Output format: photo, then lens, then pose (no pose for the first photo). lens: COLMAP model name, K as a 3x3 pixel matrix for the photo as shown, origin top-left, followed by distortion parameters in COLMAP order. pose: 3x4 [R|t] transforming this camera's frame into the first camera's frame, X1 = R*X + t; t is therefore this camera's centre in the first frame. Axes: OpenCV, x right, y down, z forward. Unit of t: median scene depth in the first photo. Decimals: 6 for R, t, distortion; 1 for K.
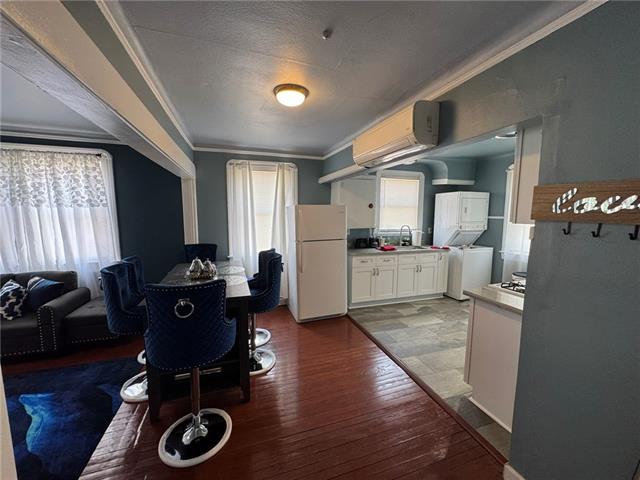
lens RADIAL K [[253.3, 0, 320.1], [0, 253.3, 243.3], [0, 0, 1]] dist [-0.000343, -0.000506]
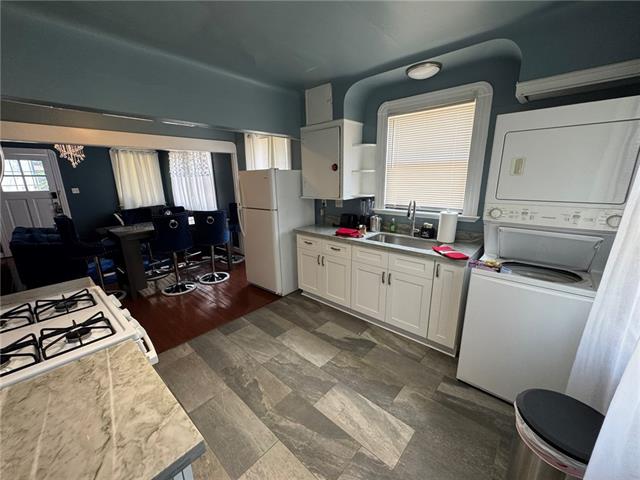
lens RADIAL K [[253.3, 0, 320.1], [0, 253.3, 241.6], [0, 0, 1]] dist [-0.000343, -0.000506]
pose [[0.500532, 0.201496, -0.841943, 0.801569], [-0.087875, 0.979339, 0.182137, -0.071354], [0.861247, -0.017179, 0.507896, 0.611009]]
